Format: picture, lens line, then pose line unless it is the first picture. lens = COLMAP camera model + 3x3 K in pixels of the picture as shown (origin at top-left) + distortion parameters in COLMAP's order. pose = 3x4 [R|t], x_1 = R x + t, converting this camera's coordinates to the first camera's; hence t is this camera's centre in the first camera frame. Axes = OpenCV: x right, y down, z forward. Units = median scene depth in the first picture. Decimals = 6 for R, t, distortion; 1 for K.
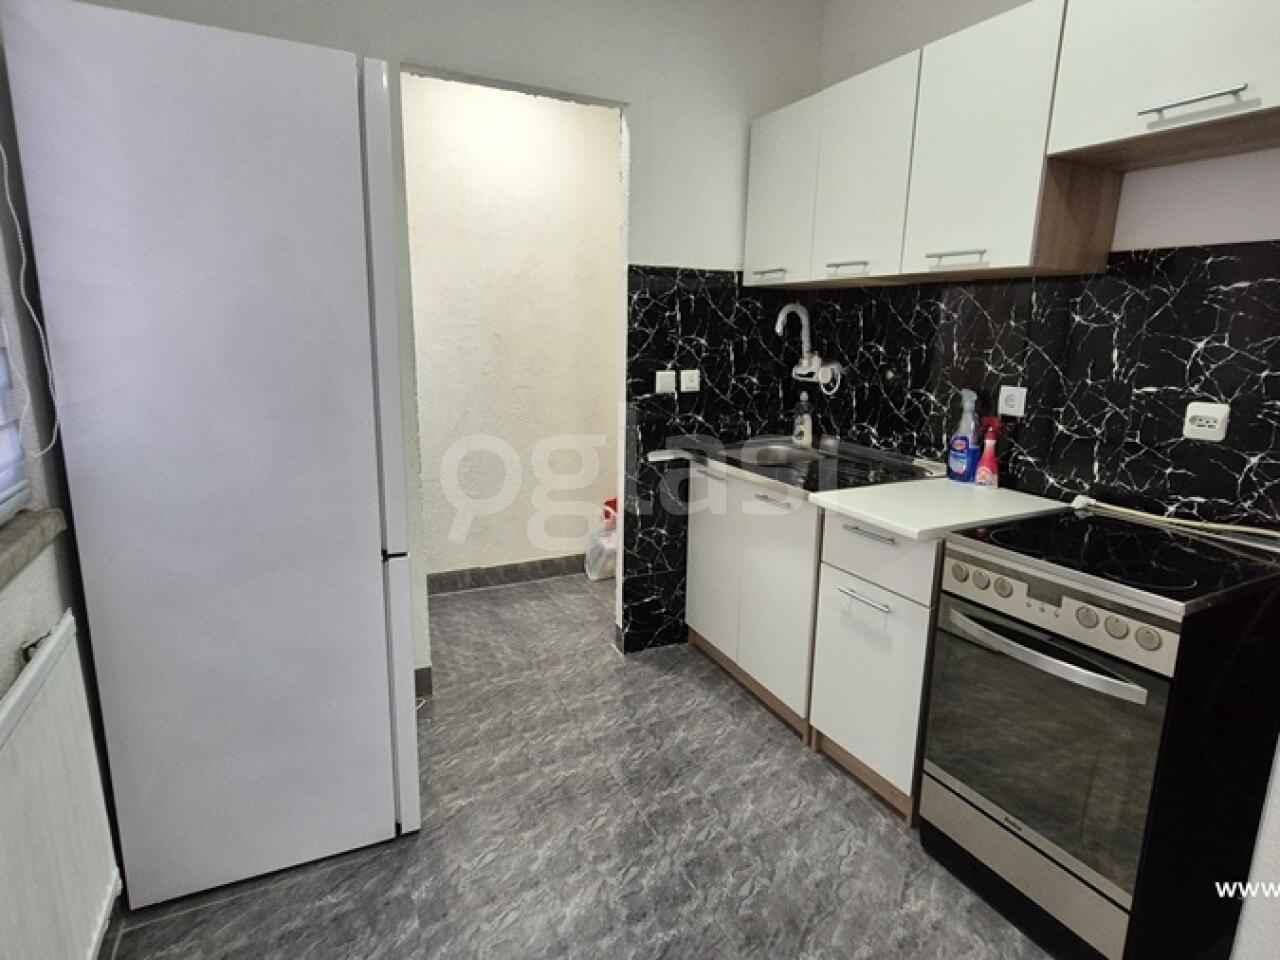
lens RADIAL K [[697.2, 0, 641.0], [0, 697.2, 476.8], [0, 0, 1]] dist [0.012884, -0.001656]
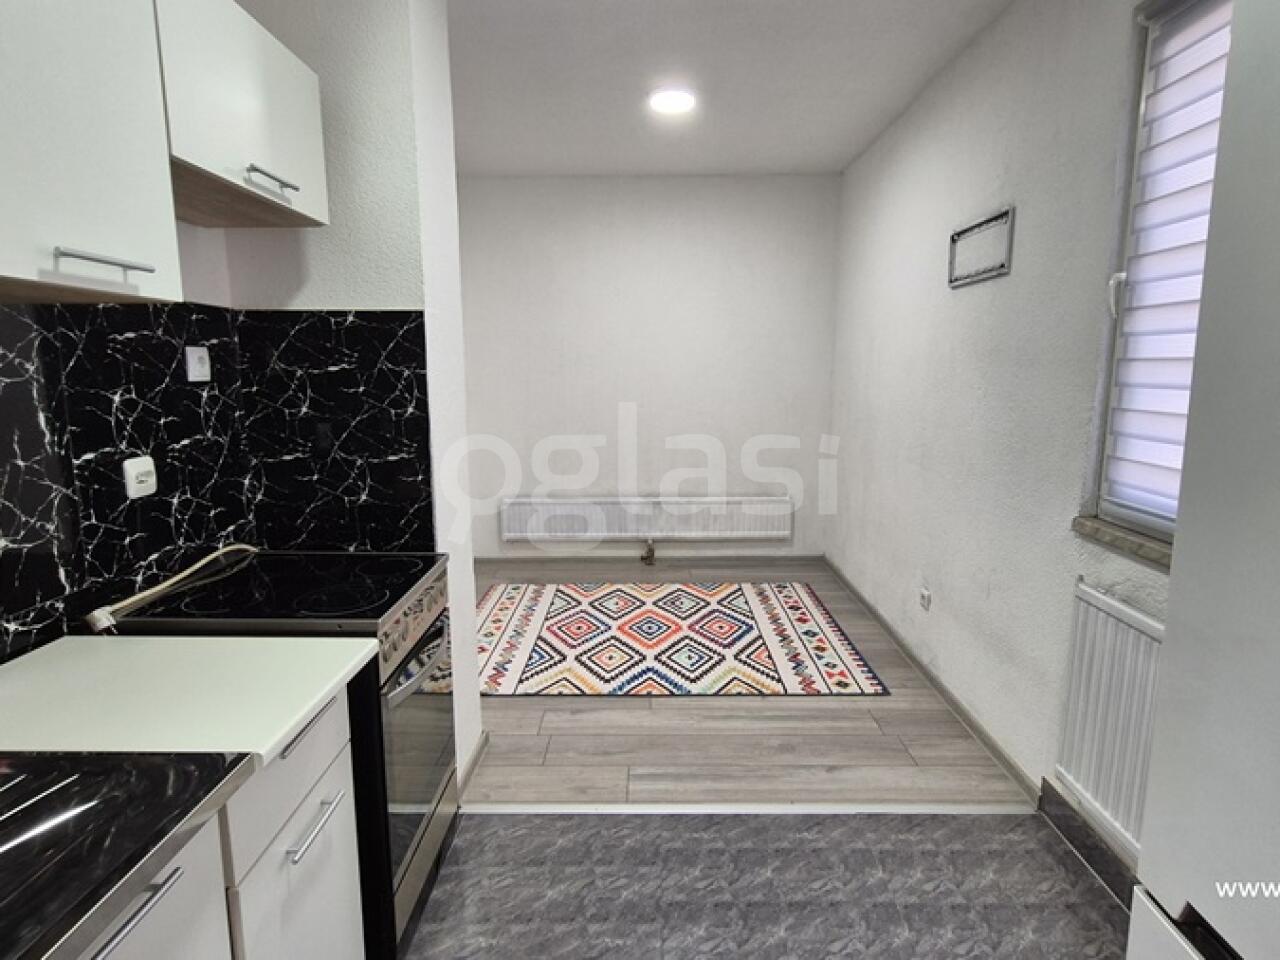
lens RADIAL K [[697.2, 0, 640.9], [0, 697.2, 479.9], [0, 0, 1]] dist [0.012884, -0.001656]
pose [[-0.886645, -0.095333, 0.452517, -0.209322], [0.080851, 0.931495, 0.354656, -0.343132], [-0.455327, 0.351040, -0.818198, 1.419012]]
